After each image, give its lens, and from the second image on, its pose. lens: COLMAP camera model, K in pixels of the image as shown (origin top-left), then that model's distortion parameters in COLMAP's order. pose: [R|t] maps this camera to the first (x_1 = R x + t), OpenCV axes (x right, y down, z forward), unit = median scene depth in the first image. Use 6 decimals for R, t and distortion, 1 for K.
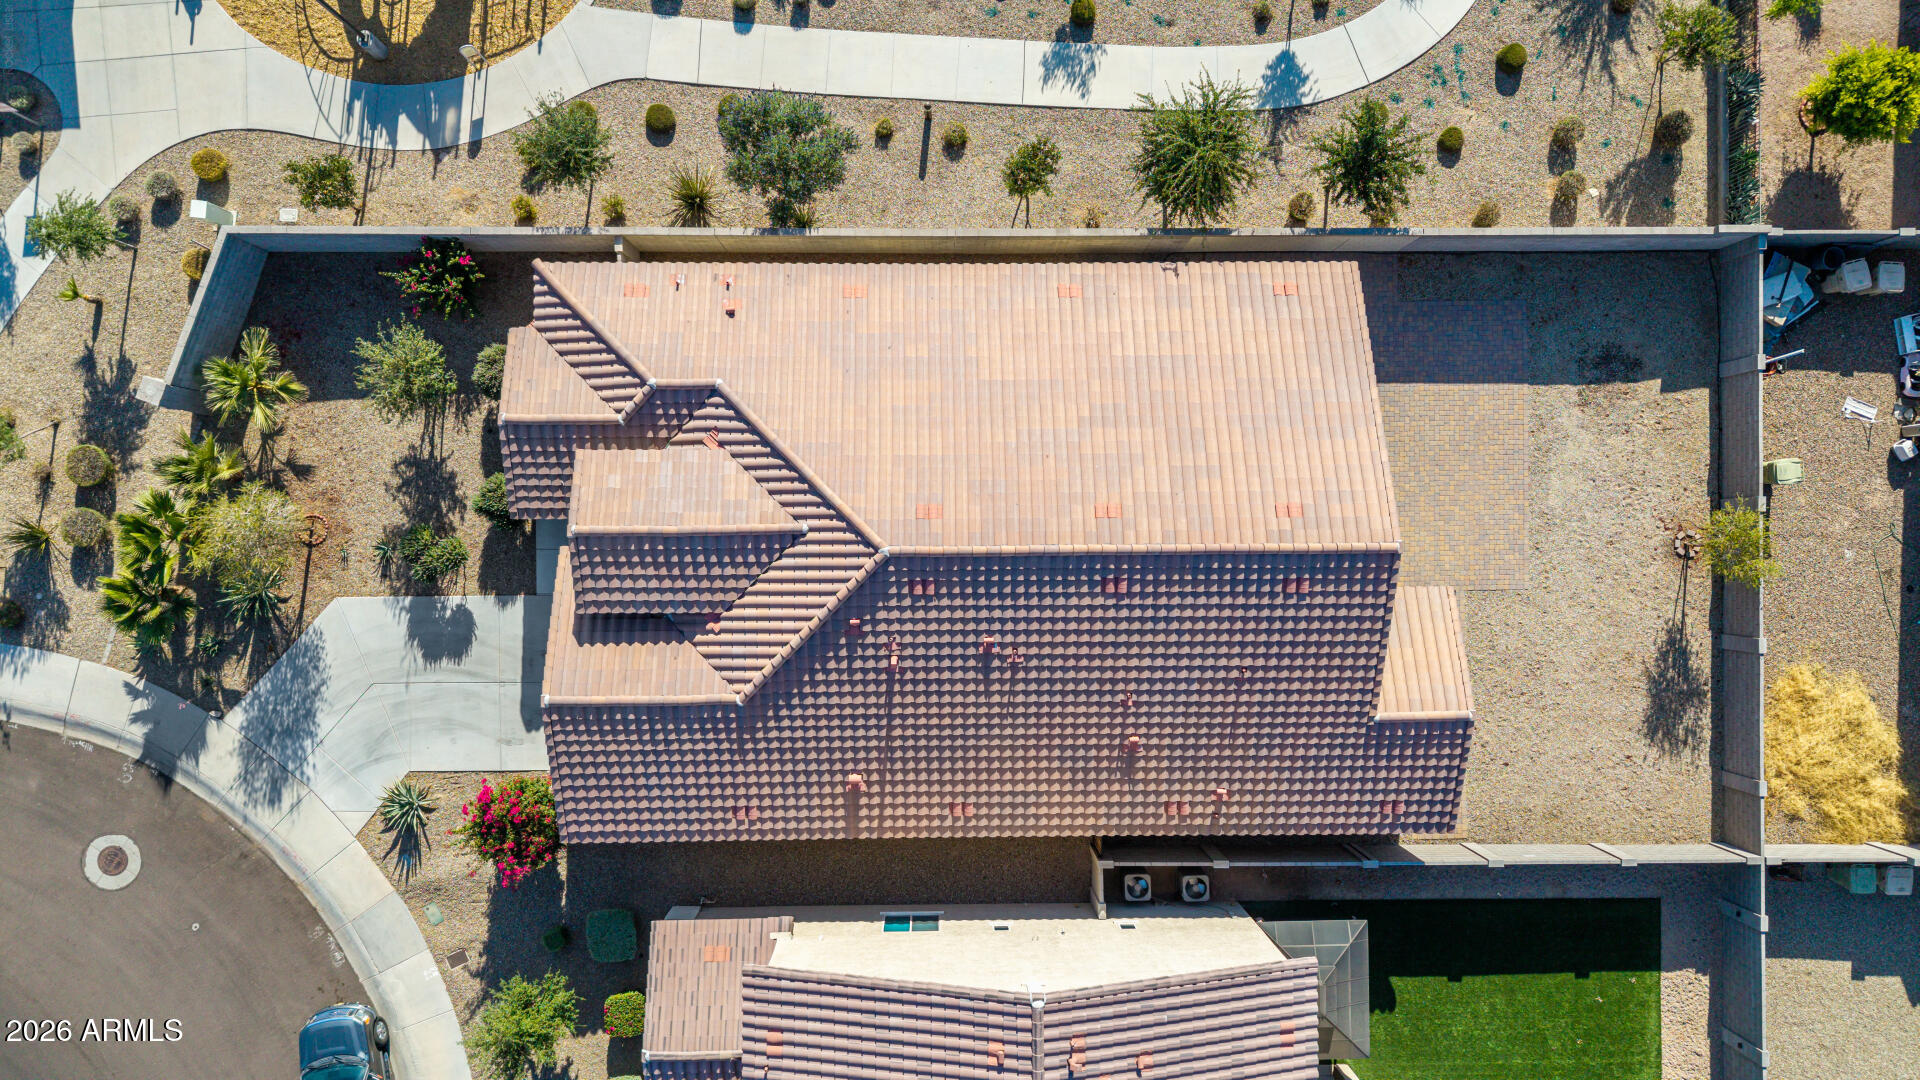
lens RADIAL K [[1283.6, 0, 967.9], [0, 1283.6, 547.0], [0, 0, 1]] dist [0.035678, -0.036525]
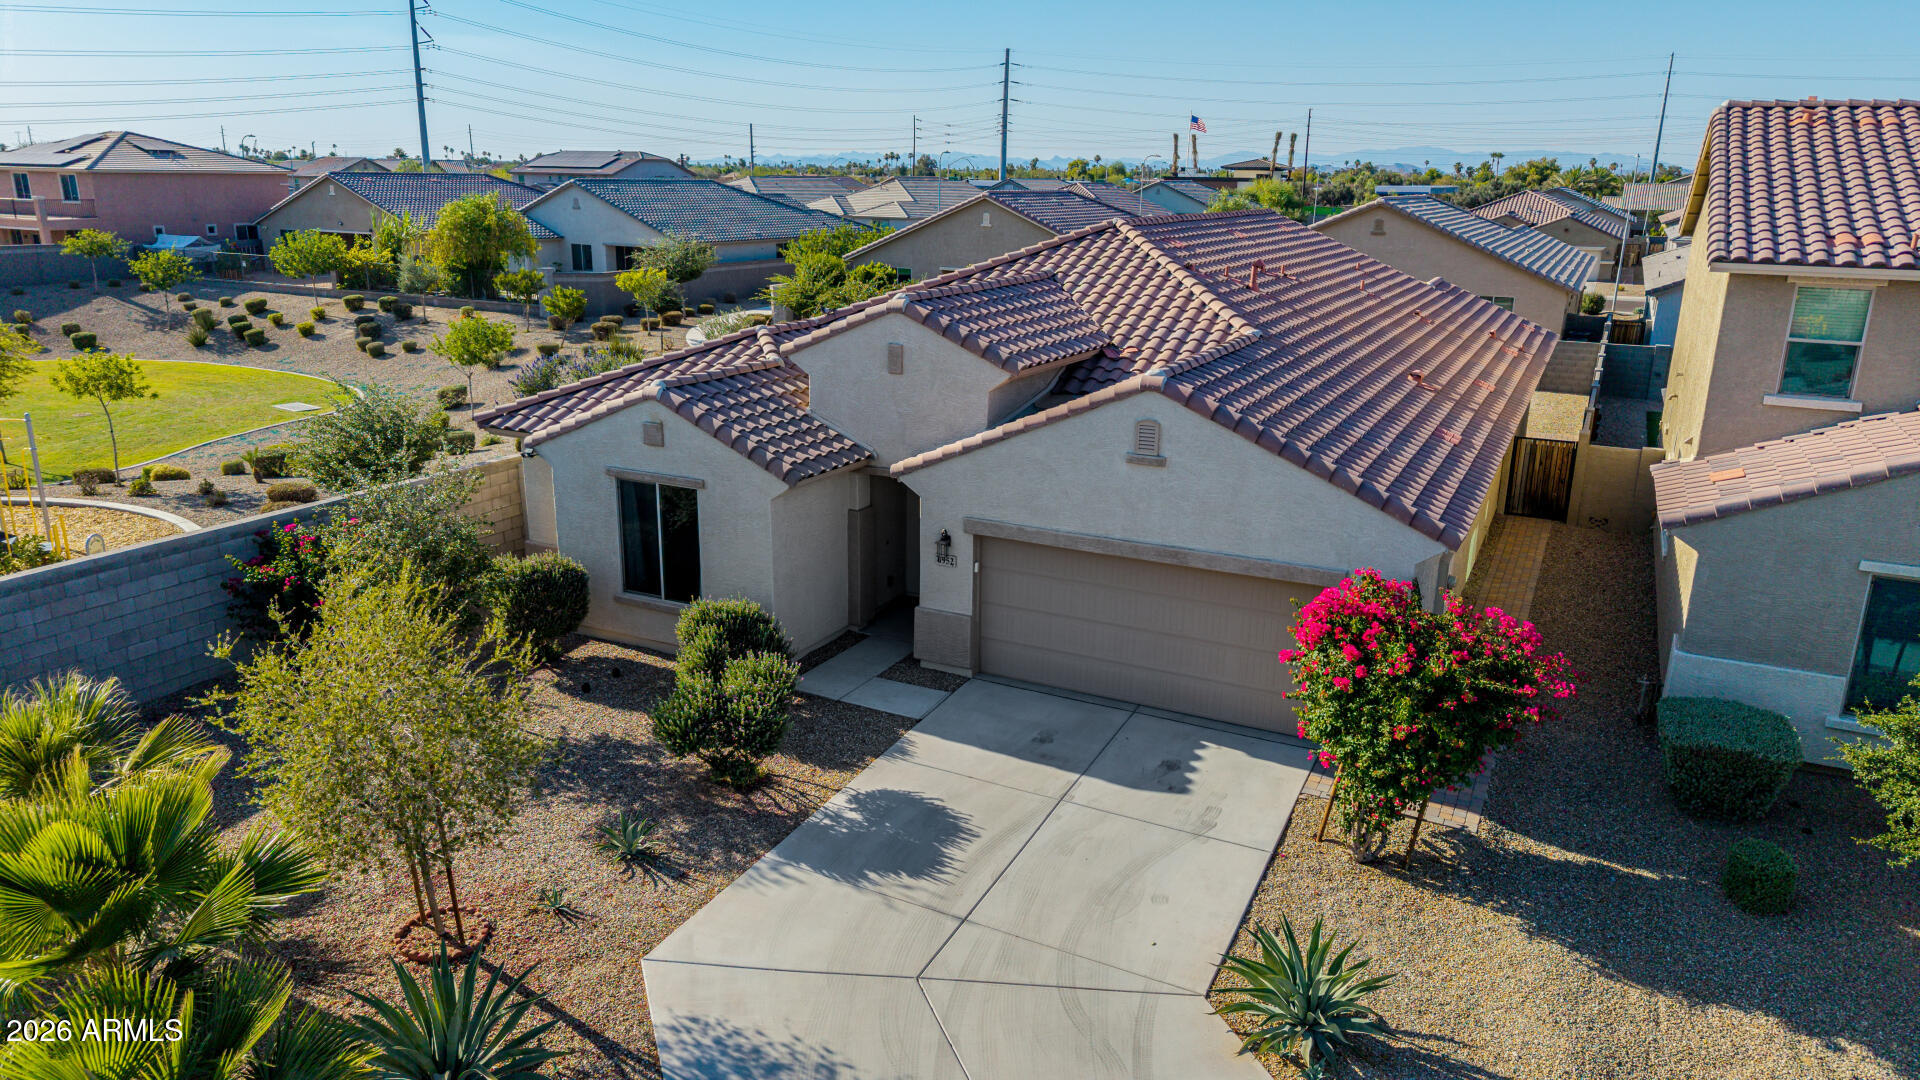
lens RADIAL K [[1283.6, 0, 967.9], [0, 1283.6, 547.0], [0, 0, 1]] dist [0.035678, -0.036525]
pose [[0.448412, -0.266050, 0.853314, -0.707357], [0.893816, 0.138200, -0.426607, 0.243302], [-0.004429, 0.954001, 0.299771, 0.791351]]
